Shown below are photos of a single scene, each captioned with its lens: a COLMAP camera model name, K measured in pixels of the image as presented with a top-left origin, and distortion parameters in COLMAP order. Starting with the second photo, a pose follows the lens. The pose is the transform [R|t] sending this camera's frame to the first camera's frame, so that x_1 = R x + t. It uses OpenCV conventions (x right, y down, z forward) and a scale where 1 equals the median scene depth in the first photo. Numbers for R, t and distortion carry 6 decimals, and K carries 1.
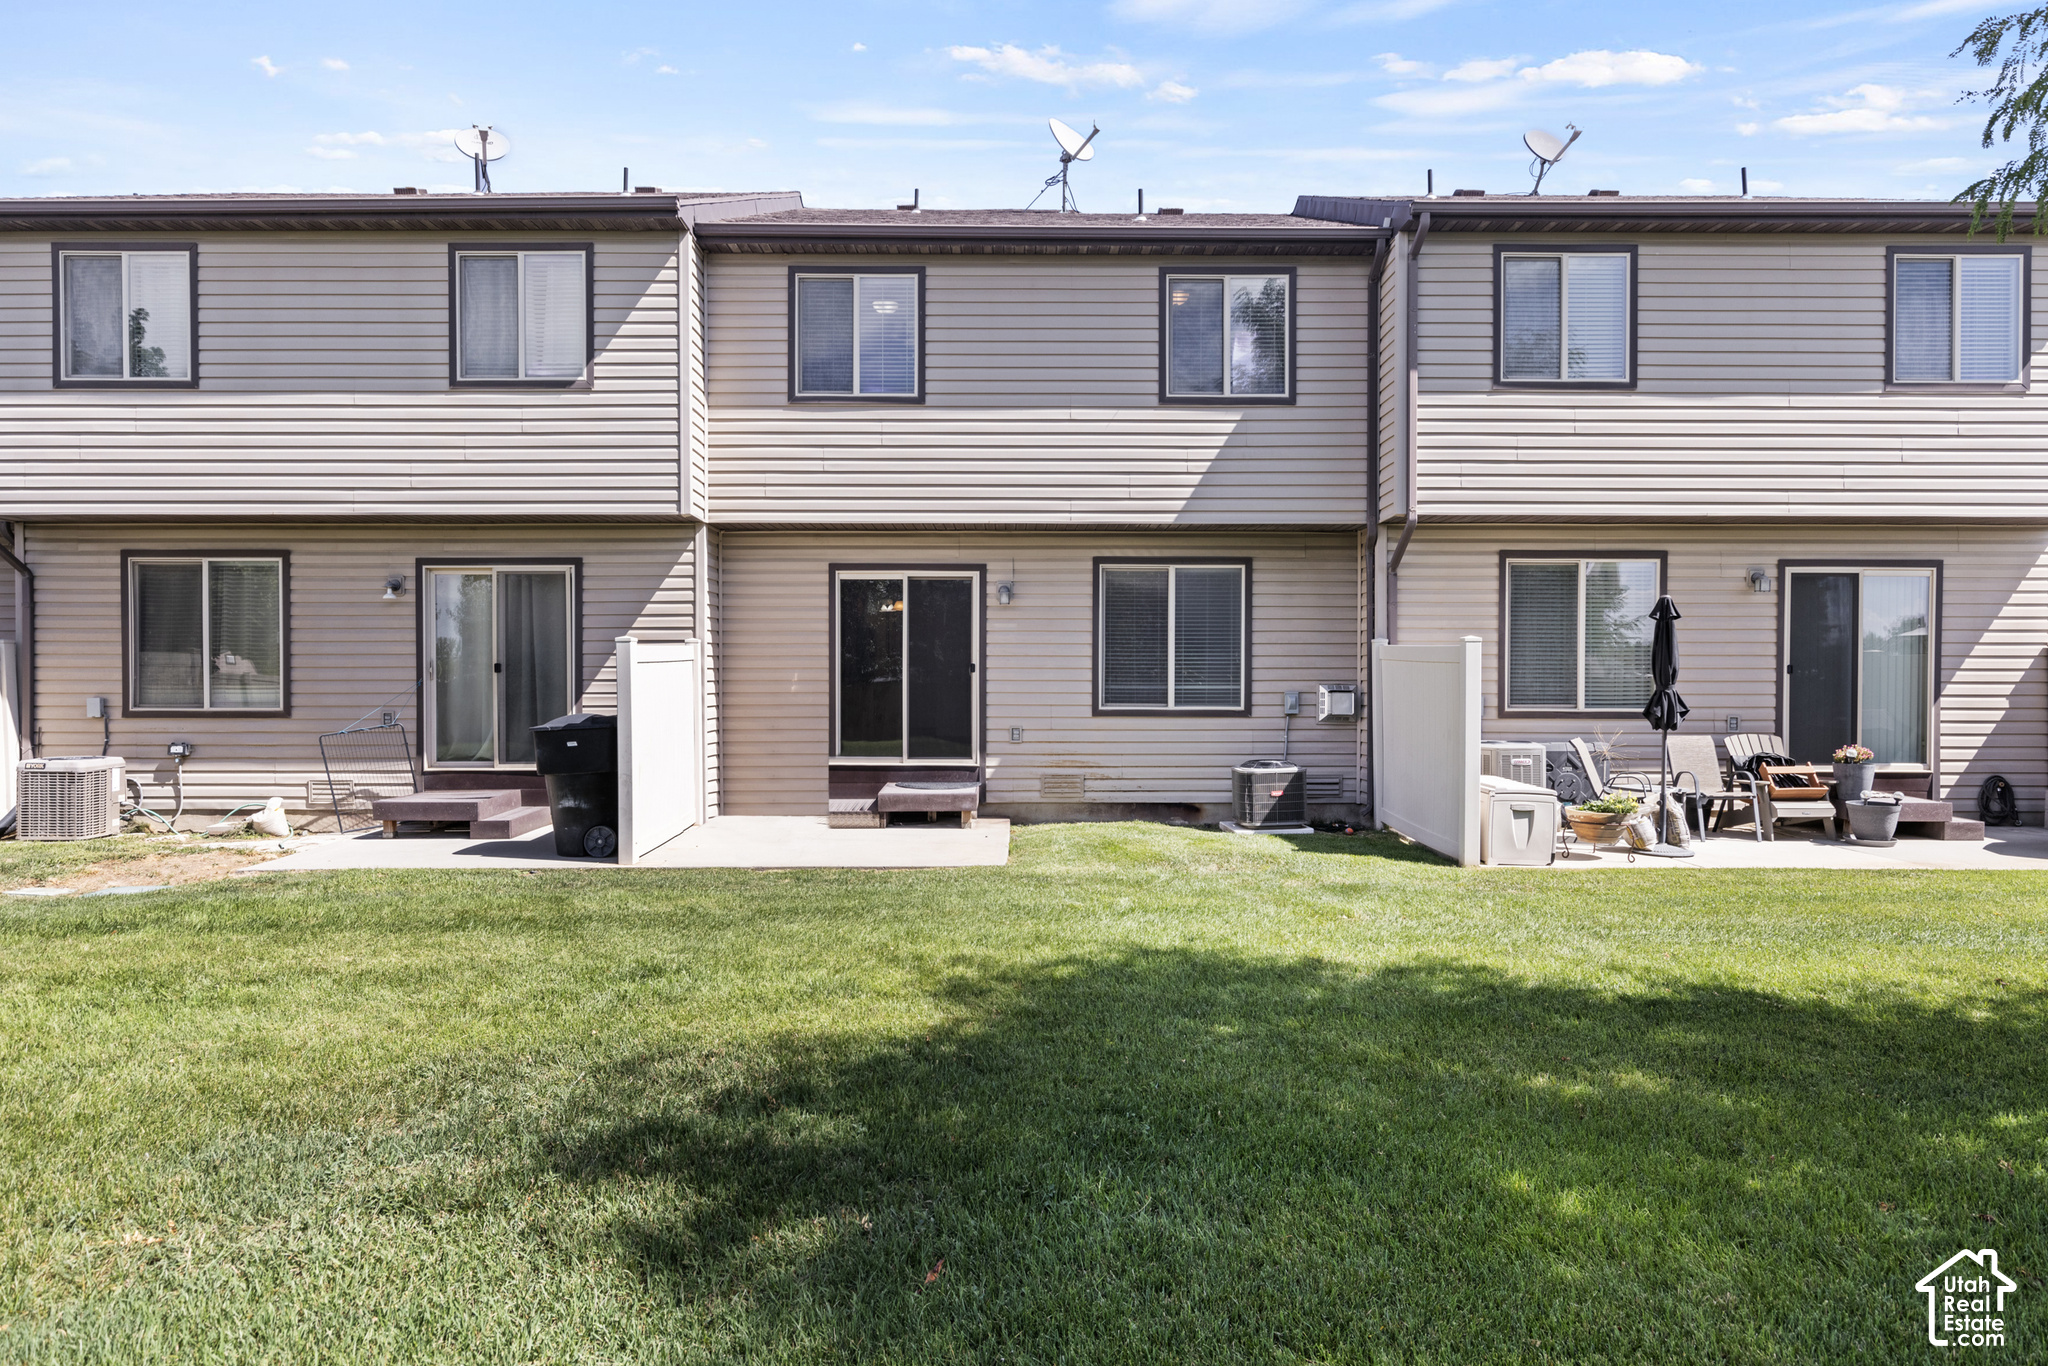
lens RADIAL K [[1238.3, 0, 1025.0], [0, 1238.3, 676.2], [0, 0, 1]] dist [-0.045801, -0.001490]
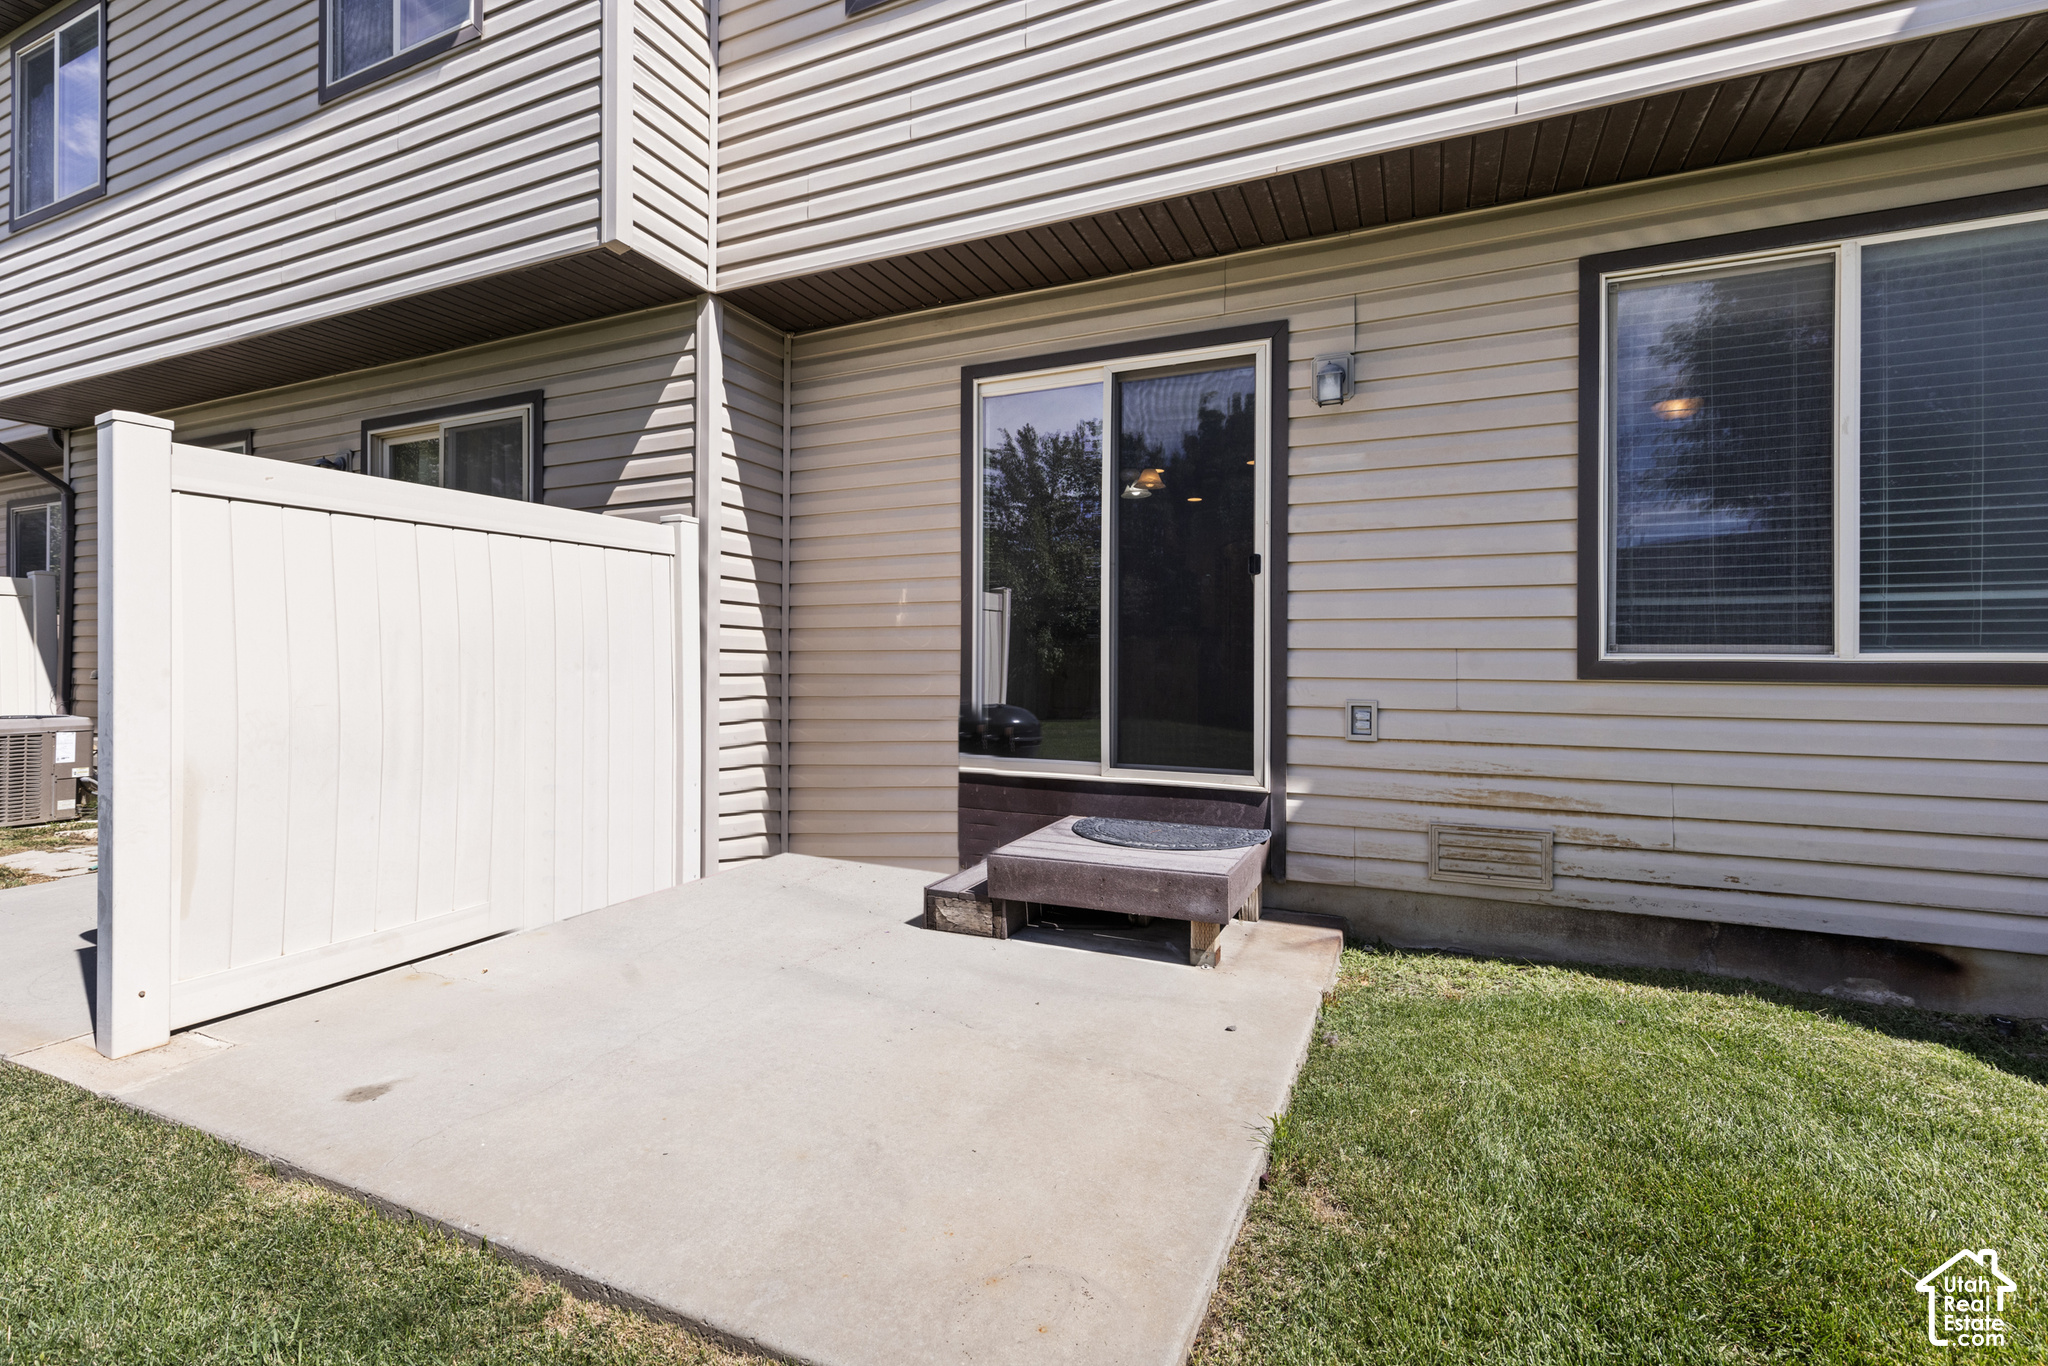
lens RADIAL K [[923.4, 0, 1014.5], [0, 923.4, 657.8], [0, 0, 1]] dist [0.001518, -0.000038]
pose [[0.906115, -0.000071, -0.423032, 0.017884], [-0.006820, 0.999868, -0.014776, 0.031398], [0.422977, 0.016274, 0.905994, 0.673279]]
